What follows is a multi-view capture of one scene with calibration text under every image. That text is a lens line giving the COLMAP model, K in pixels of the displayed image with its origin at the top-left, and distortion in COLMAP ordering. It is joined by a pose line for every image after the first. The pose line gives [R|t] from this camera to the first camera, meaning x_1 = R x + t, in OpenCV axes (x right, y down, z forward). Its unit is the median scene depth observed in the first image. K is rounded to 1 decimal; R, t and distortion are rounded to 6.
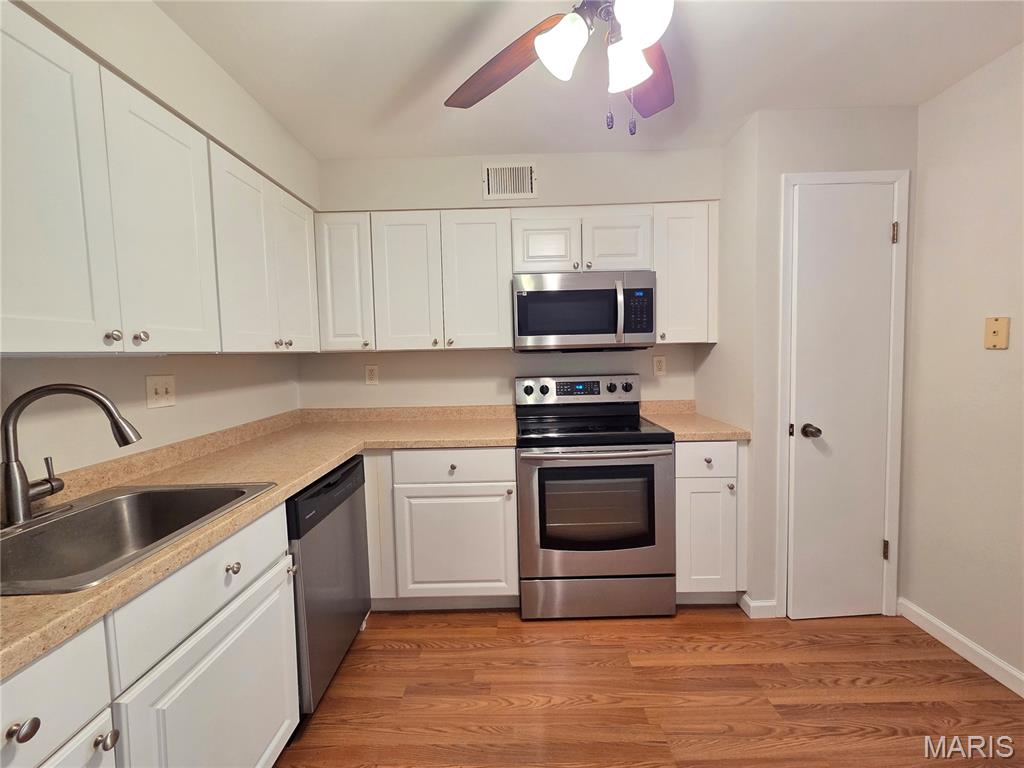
lens RADIAL K [[420.8, 0, 515.7], [0, 420.8, 378.6], [0, 0, 1]] dist [0.001128, 0.000411]
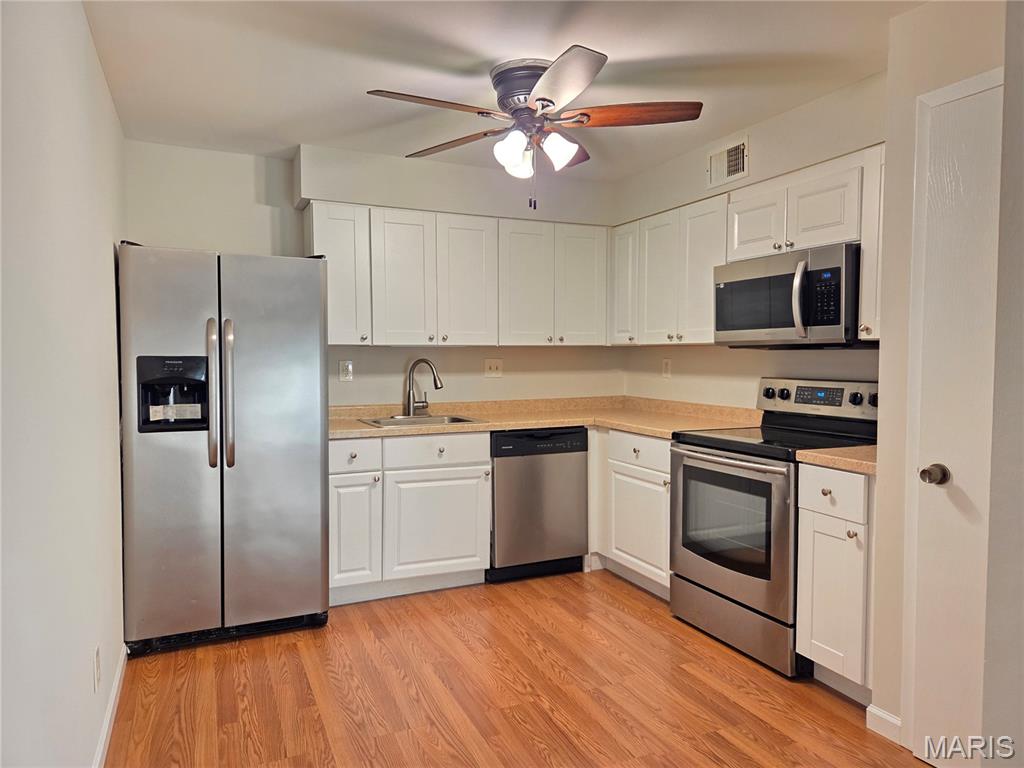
lens RADIAL K [[690.7, 0, 508.8], [0, 690.7, 386.3], [0, 0, 1]] dist [0.058534, -0.040490]
pose [[0.412954, 0.066547, -0.908317, 1.360299], [-0.064190, 0.996973, 0.043859, -0.017764], [0.908487, 0.040193, 0.415976, -0.067379]]
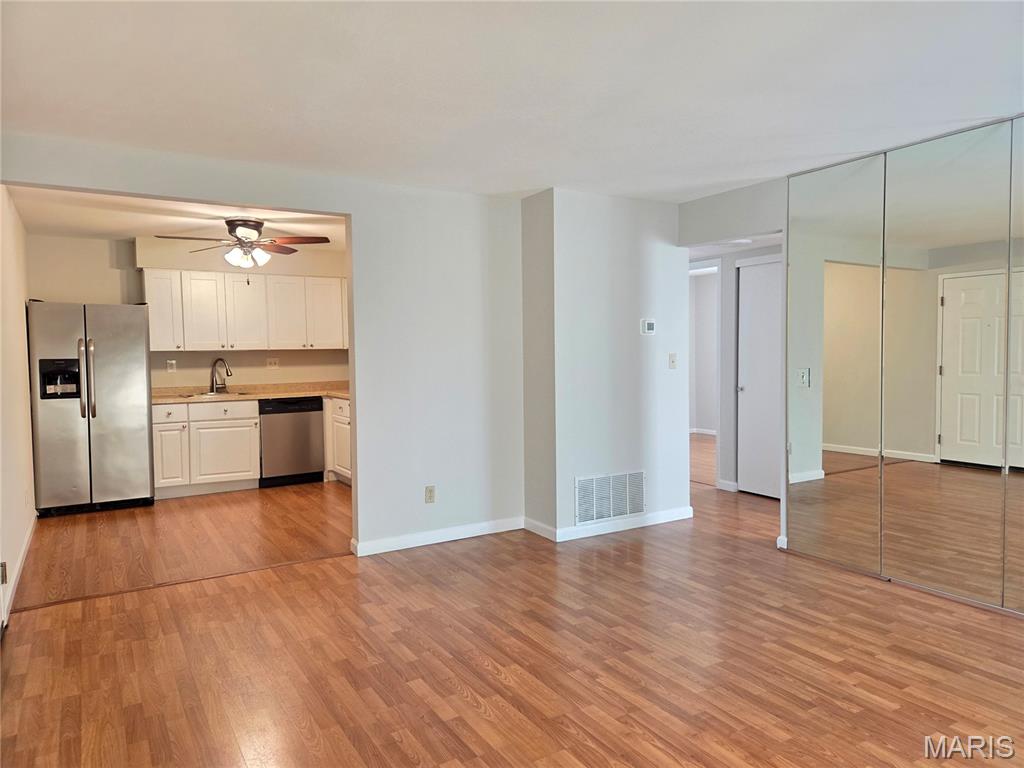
lens RADIAL K [[690.7, 0, 514.8], [0, 690.7, 382.7], [0, 0, 1]] dist [0.058534, -0.040490]
pose [[0.526995, 0.056258, -0.848004, 3.086996], [-0.049769, 0.998137, 0.035289, -0.066502], [0.848410, 0.023607, 0.528813, -0.038795]]
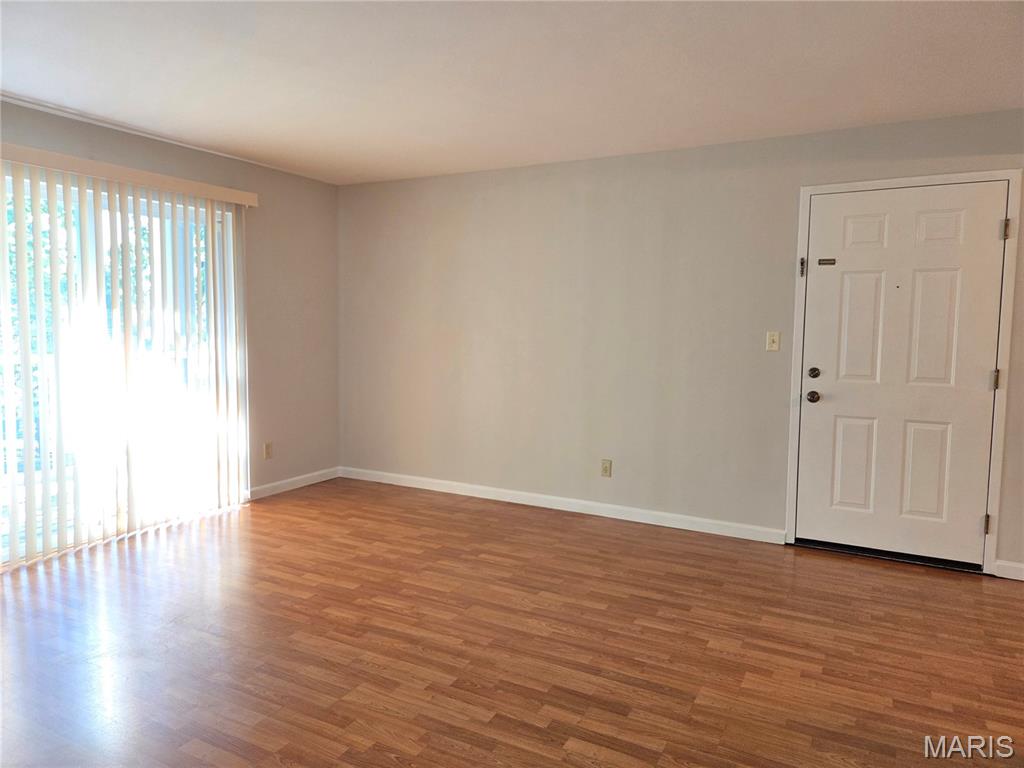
lens RADIAL K [[690.7, 0, 511.7], [0, 690.7, 381.3], [0, 0, 1]] dist [0.058534, -0.040490]
pose [[-0.882663, -0.026507, 0.469259, 1.307226], [0.037234, 0.991327, 0.126032, -0.143417], [-0.468530, 0.128716, -0.874021, 1.956330]]
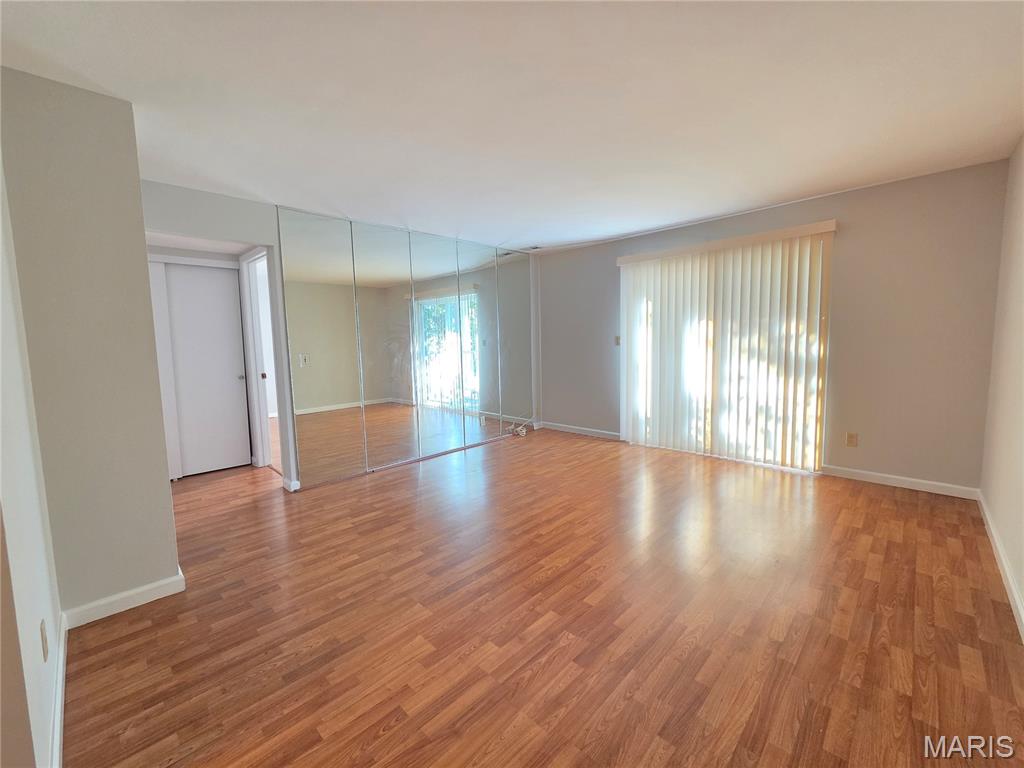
lens RADIAL K [[420.8, 0, 513.5], [0, 420.8, 379.0], [0, 0, 1]] dist [0.001128, 0.000411]
pose [[0.693247, -0.060140, 0.718187, 1.047919], [0.048733, 0.998143, 0.036543, 0.007047], [-0.719051, 0.009666, 0.694890, -0.033698]]
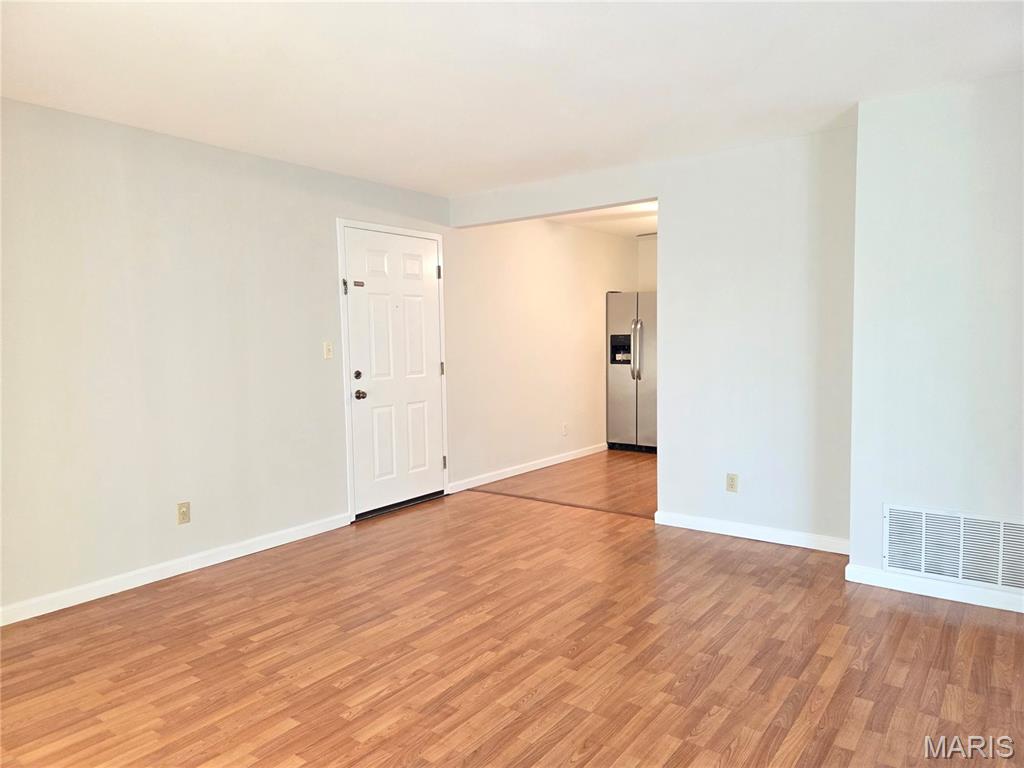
lens RADIAL K [[690.7, 0, 518.1], [0, 690.7, 386.8], [0, 0, 1]] dist [0.058534, -0.040490]
pose [[-0.587012, 0.093151, -0.804201, 3.092235], [-0.016197, 0.991808, 0.126704, -0.155912], [0.809416, 0.087402, -0.580695, 1.651437]]
